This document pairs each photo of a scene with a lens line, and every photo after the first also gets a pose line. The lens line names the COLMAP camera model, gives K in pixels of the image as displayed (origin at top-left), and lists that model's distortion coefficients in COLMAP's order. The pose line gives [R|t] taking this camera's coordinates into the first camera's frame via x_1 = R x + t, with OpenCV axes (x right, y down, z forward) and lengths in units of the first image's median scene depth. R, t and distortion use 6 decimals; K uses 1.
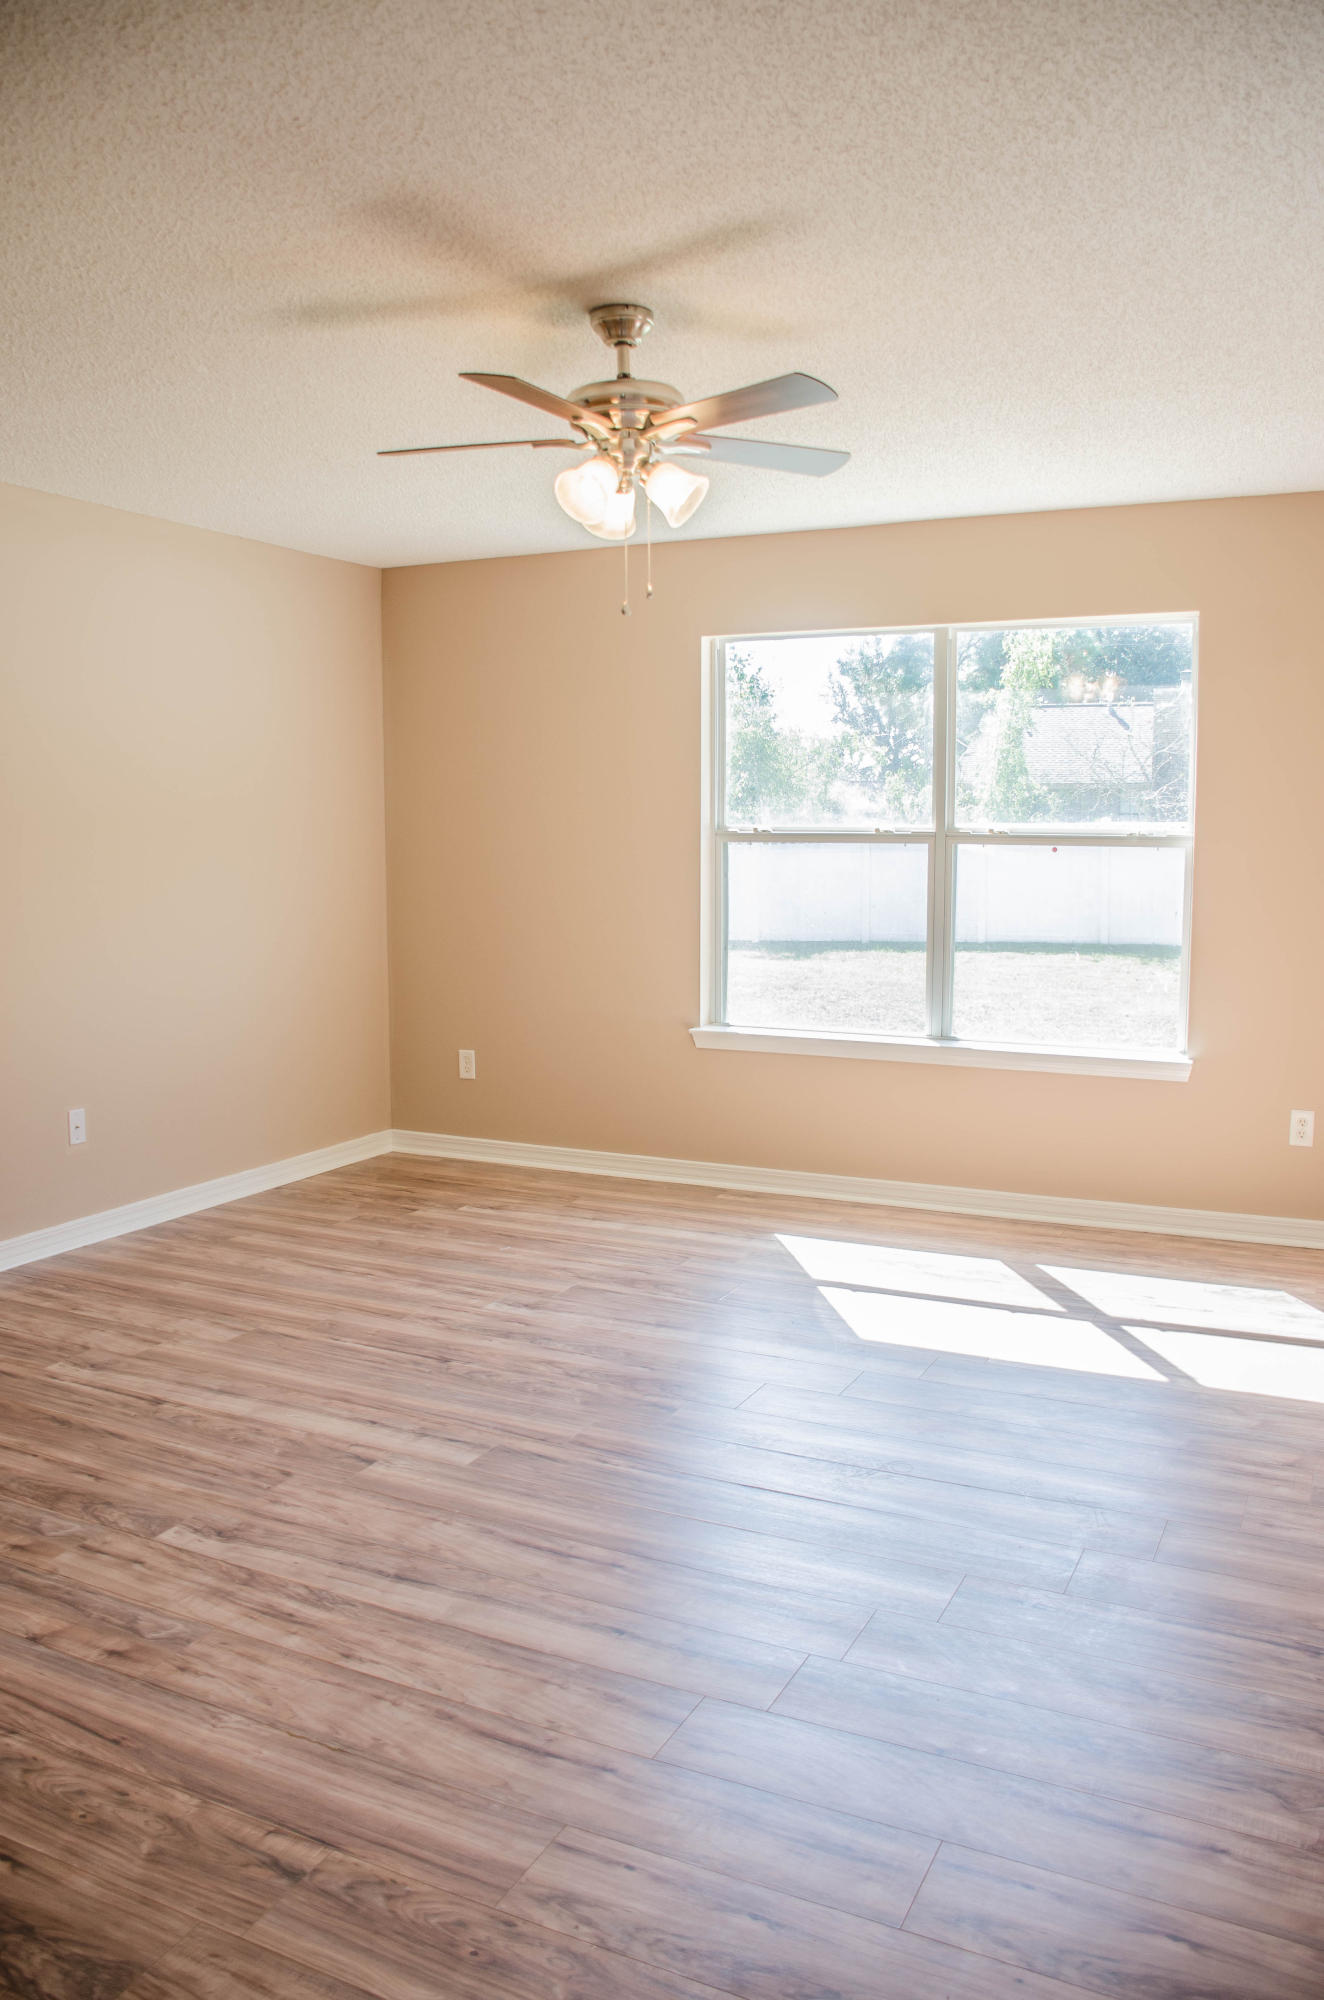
lens RADIAL K [[1575.2, 0, 653.8], [0, 1575.2, 997.9], [0, 0, 1]] dist [-0.146281, 0.099593]
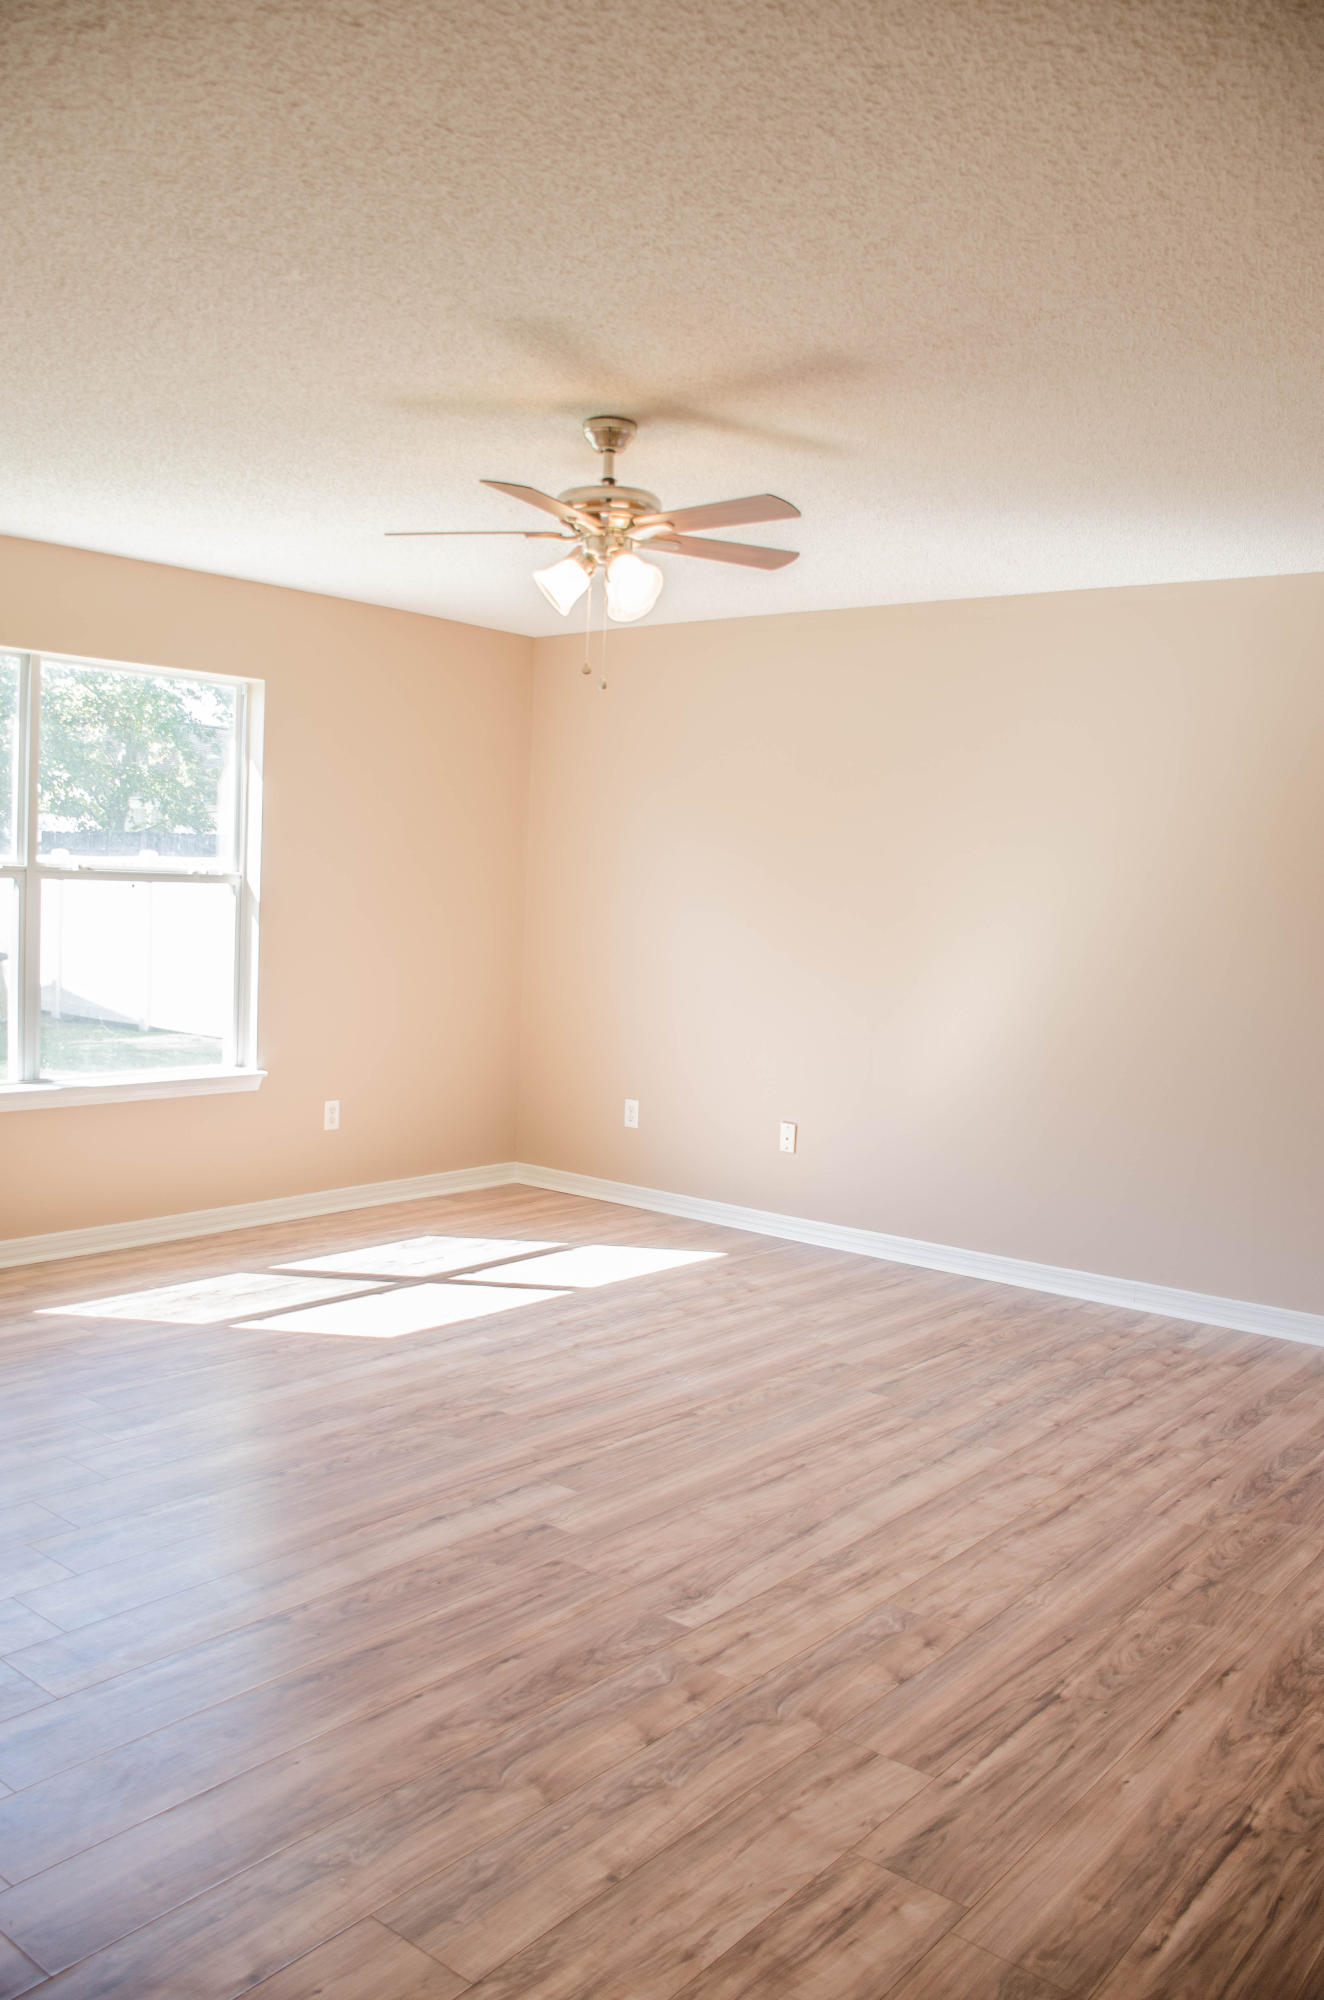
lens RADIAL K [[1600.3, 0, 643.0], [0, 1600.3, 990.1], [0, 0, 1]] dist [-0.141308, 0.103705]
pose [[0.225105, -0.055560, 0.972749, -1.047447], [0.071454, 0.996626, 0.040389, -0.066335], [-0.971711, 0.060415, 0.228315, 0.658234]]
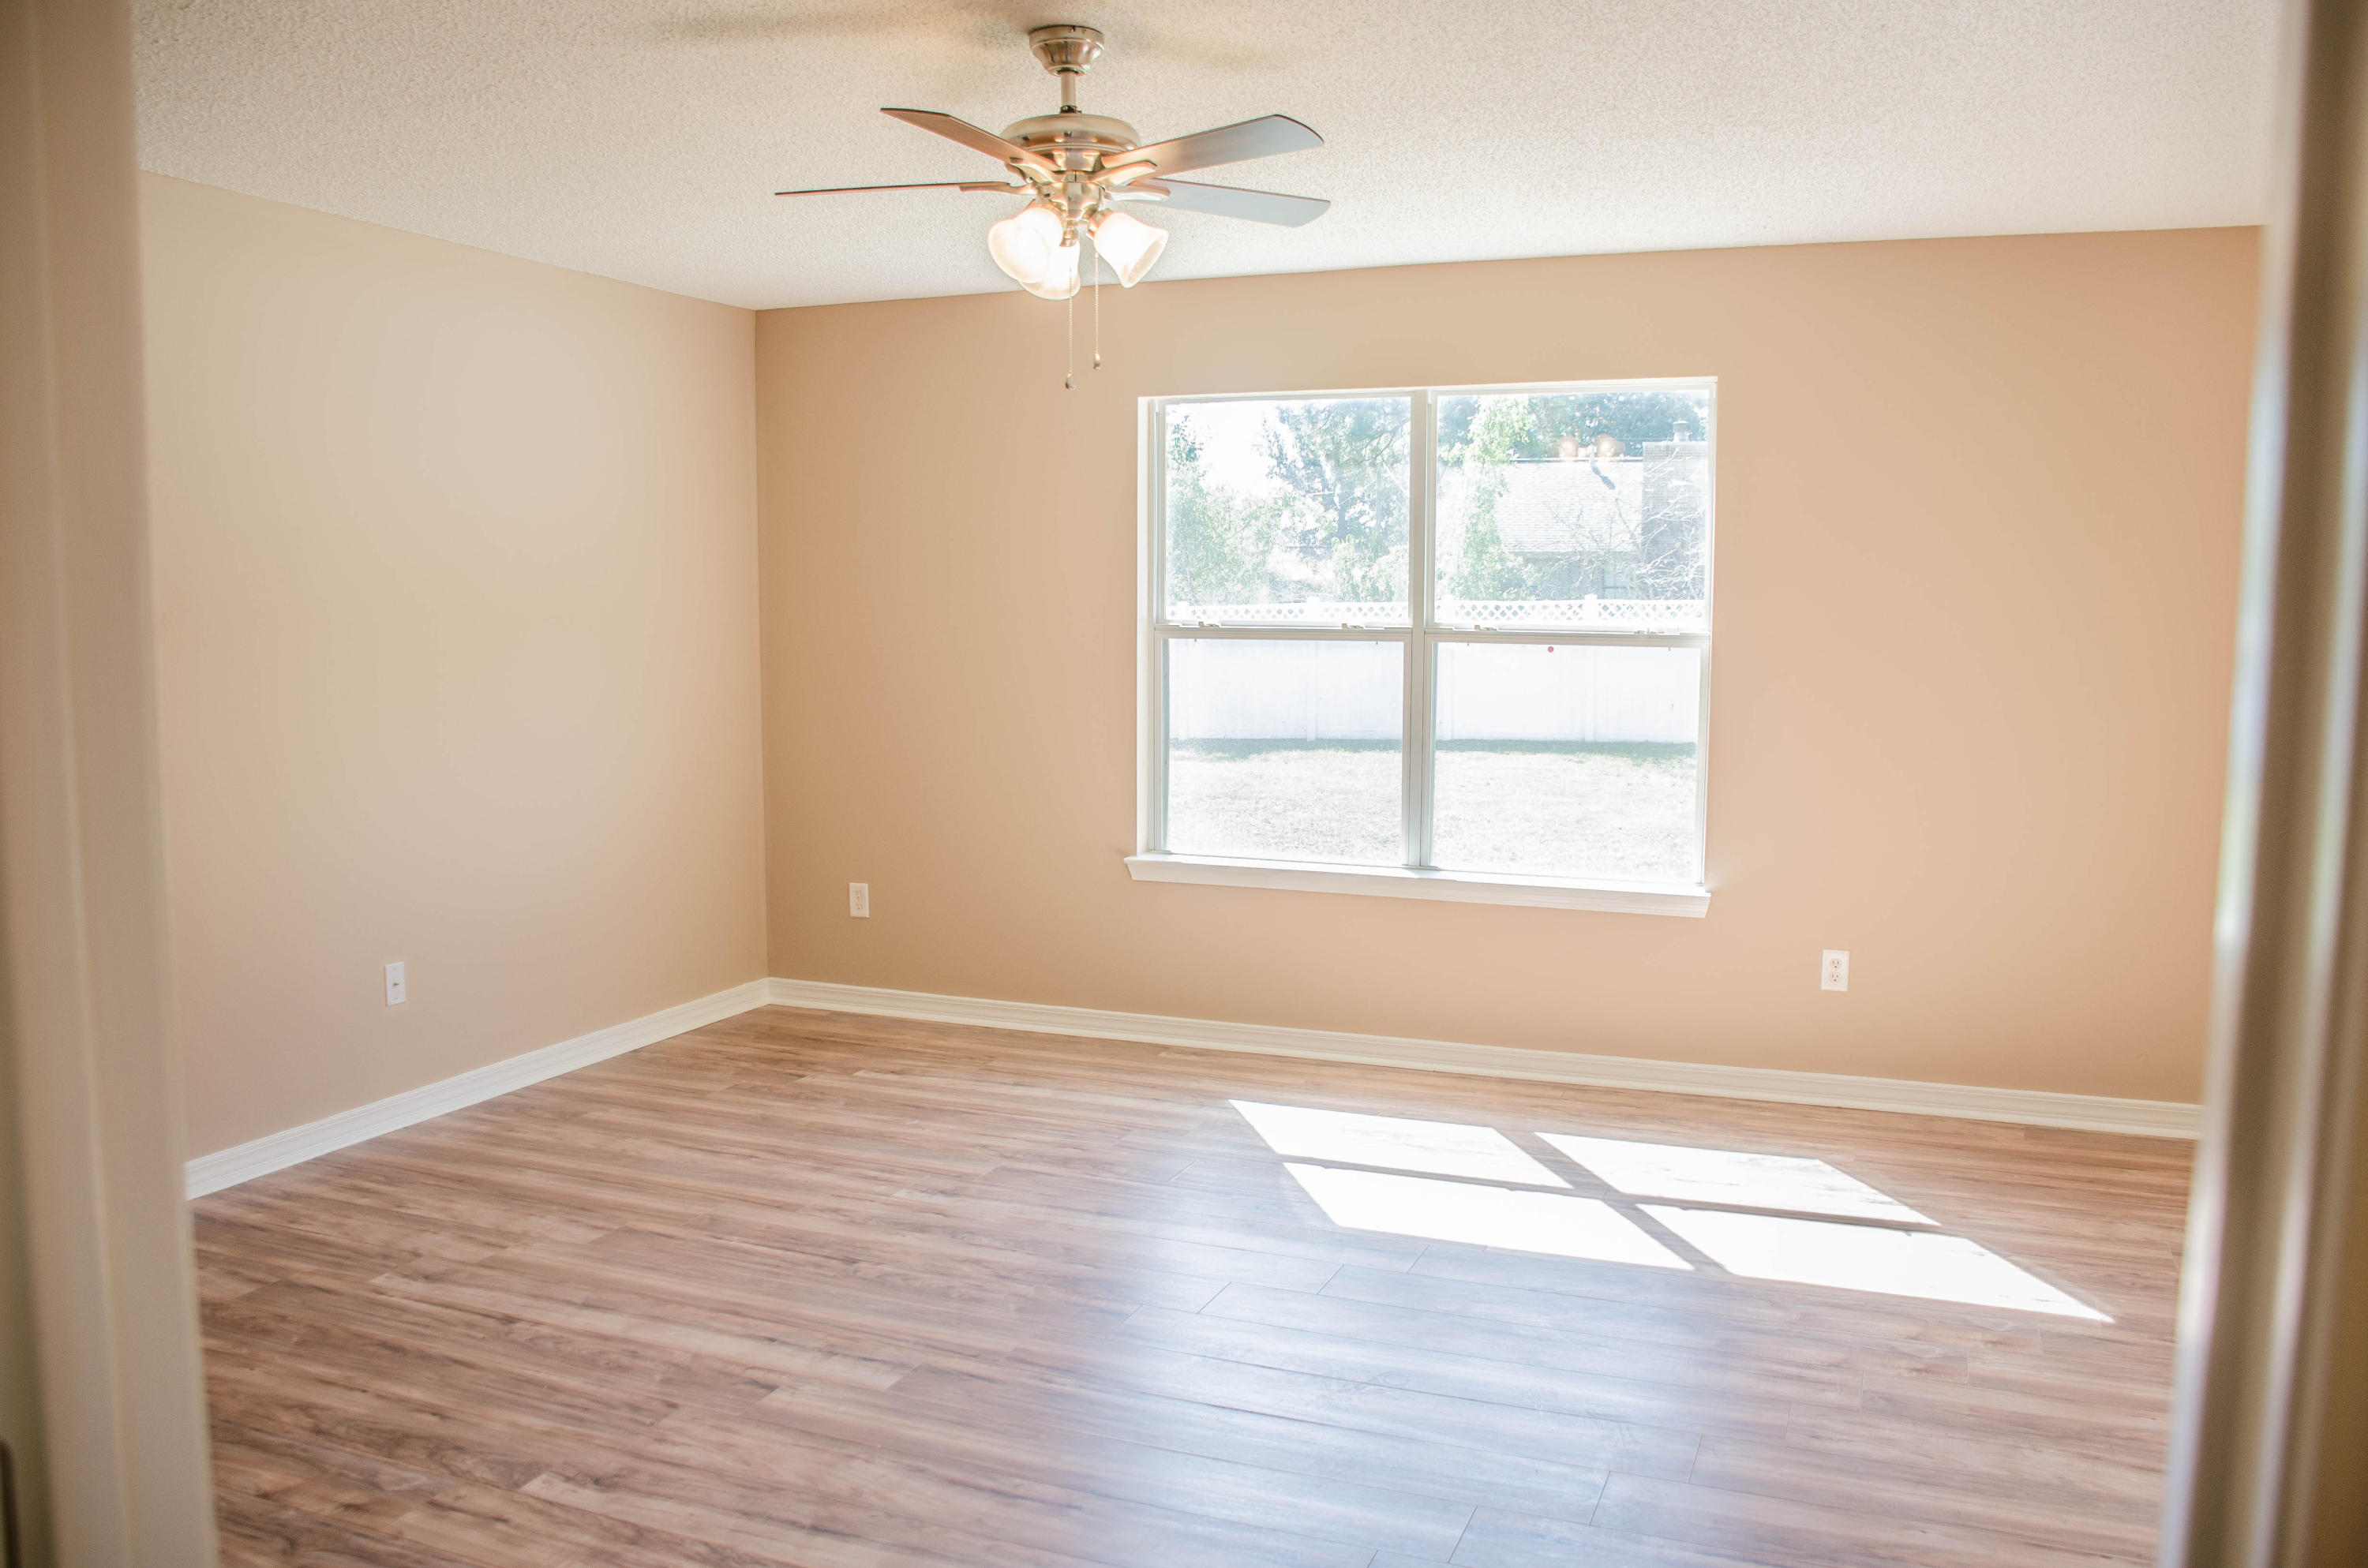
lens RADIAL K [[1864.8, 0, 1200.8], [0, 1864.8, 791.0], [0, 0, 1]] dist [-0.146281, 0.099593]
pose [[0.996932, -0.004353, 0.078156, -0.024716], [0.004751, 0.999977, -0.004900, -0.018930], [-0.078133, 0.005256, 0.996929, -0.010915]]
